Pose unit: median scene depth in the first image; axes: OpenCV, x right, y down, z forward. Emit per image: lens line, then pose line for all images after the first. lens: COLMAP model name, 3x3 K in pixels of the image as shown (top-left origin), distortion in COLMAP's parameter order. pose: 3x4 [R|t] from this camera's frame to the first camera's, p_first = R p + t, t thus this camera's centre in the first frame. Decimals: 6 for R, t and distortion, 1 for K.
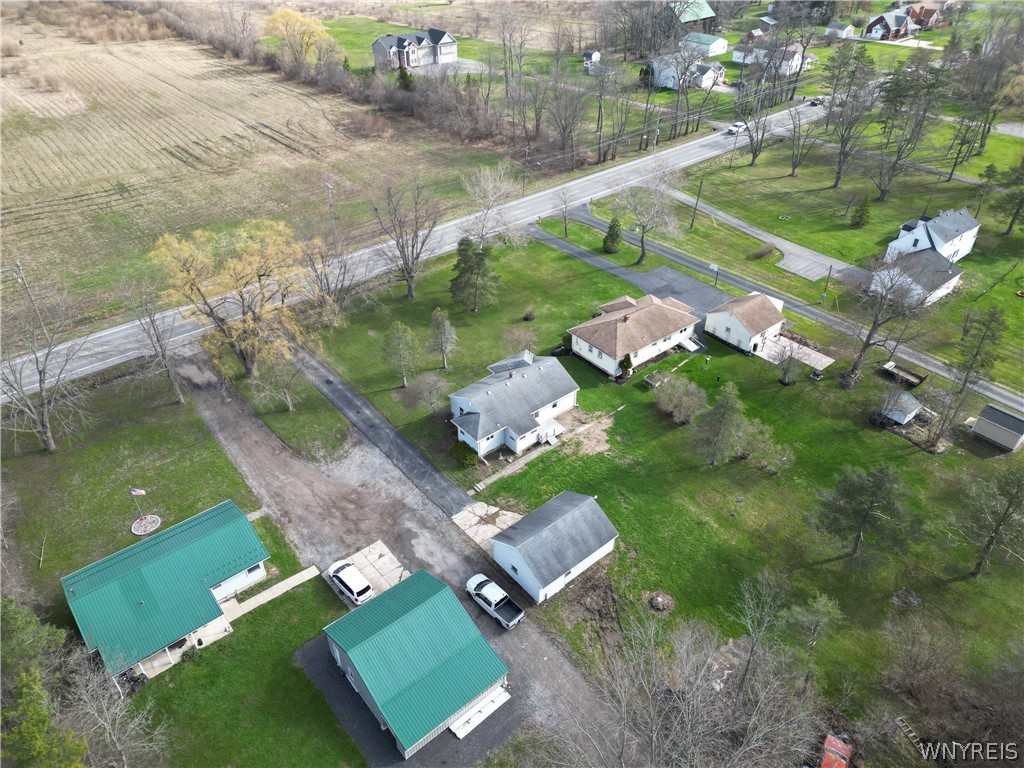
lens RADIAL K [[709.9, 0, 510.0], [0, 709.9, 381.6], [0, 0, 1]] dist [0.077549, -0.075180]
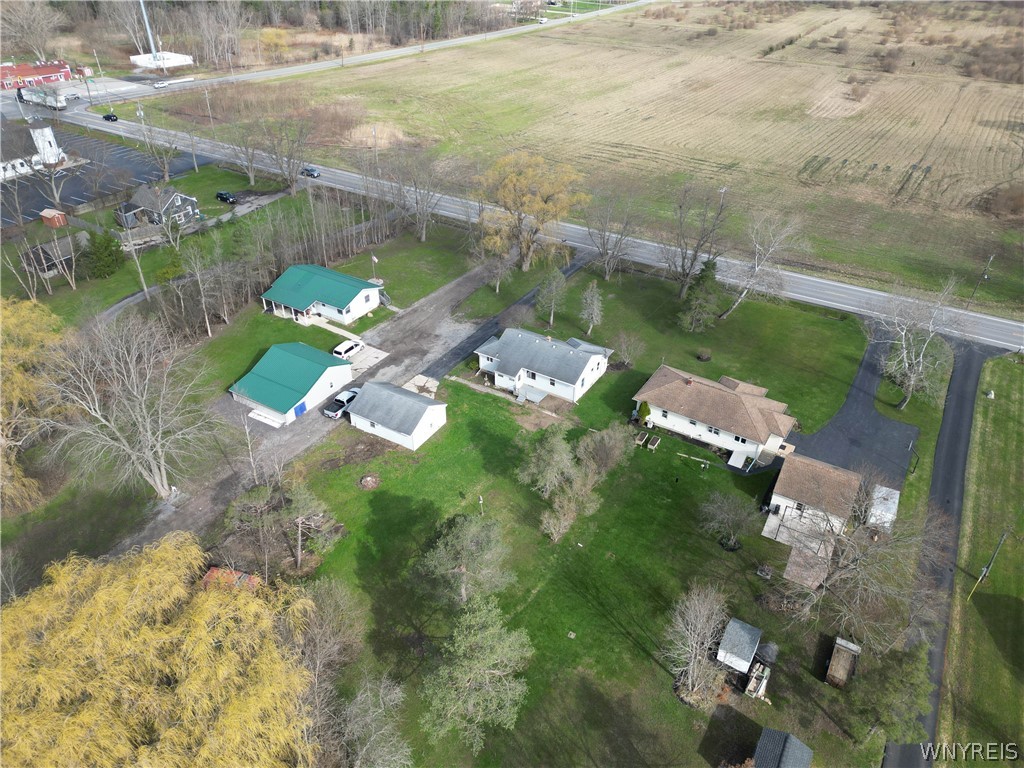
lens RADIAL K [[709.9, 0, 510.0], [0, 709.9, 381.6], [0, 0, 1]] dist [0.077549, -0.075180]
pose [[0.324756, 0.534918, -0.779998, 0.918357], [-0.563567, 0.771747, 0.294615, -0.261473], [0.759556, 0.343903, 0.552092, 0.344915]]
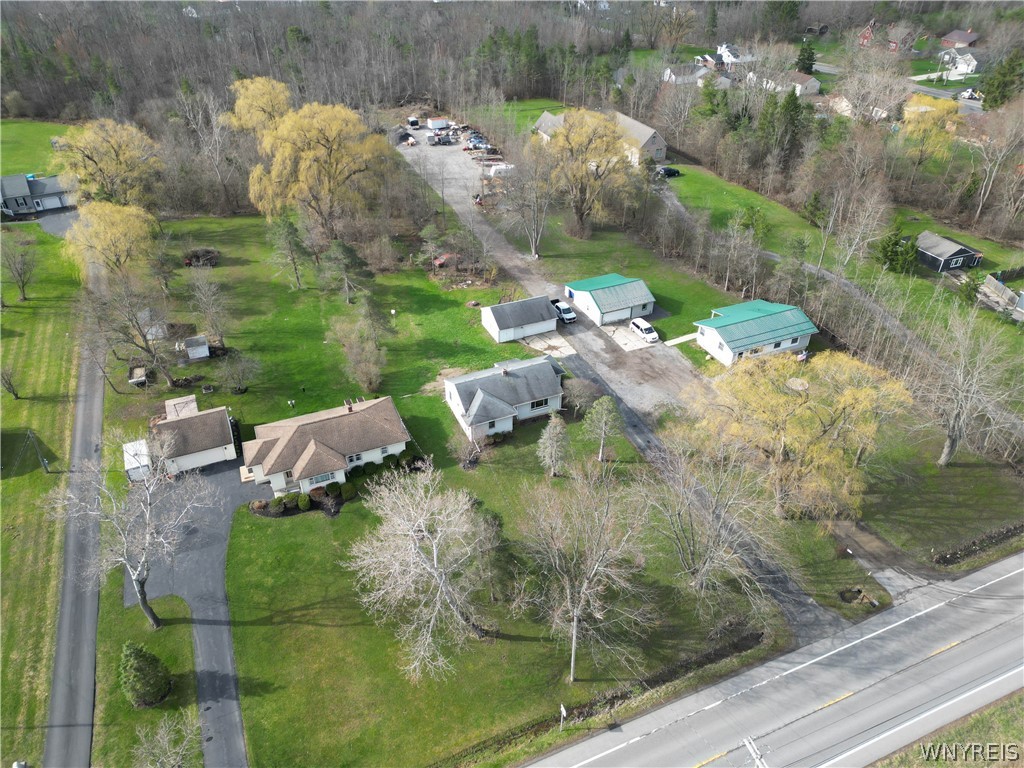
lens RADIAL K [[709.9, 0, 510.0], [0, 709.9, 381.6], [0, 0, 1]] dist [0.077549, -0.075180]
pose [[-0.960664, -0.158513, 0.228031, -0.256042], [0.162949, 0.343168, 0.925032, -1.009974], [-0.224882, 0.925802, -0.303839, 1.347104]]
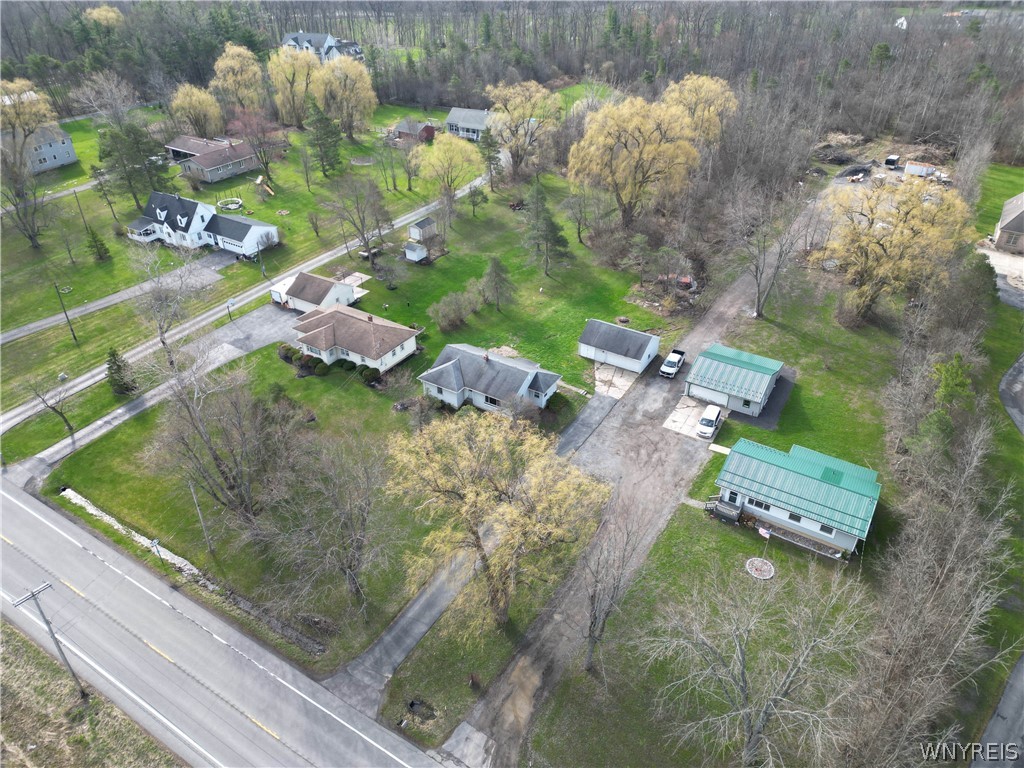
lens RADIAL K [[709.9, 0, 510.0], [0, 709.9, 381.6], [0, 0, 1]] dist [0.077549, -0.075180]
pose [[-0.319711, -0.533309, 0.783177, -0.908697], [0.556906, 0.562952, 0.610688, -0.653484], [-0.766577, 0.631400, 0.117021, 0.868281]]
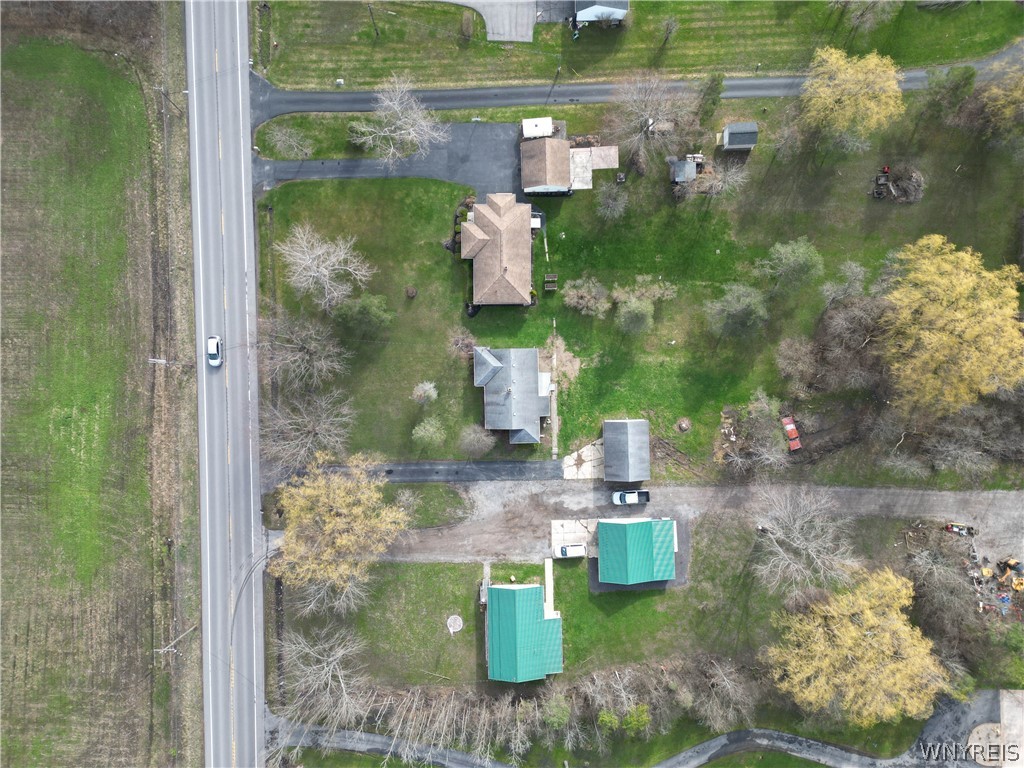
lens RADIAL K [[709.9, 0, 510.0], [0, 709.9, 381.6], [0, 0, 1]] dist [0.077549, -0.075180]
pose [[0.618655, -0.785547, -0.013462, 0.034379], [0.469679, 0.356049, 0.807856, -1.133262], [-0.629816, -0.506107, 0.589226, 0.196500]]
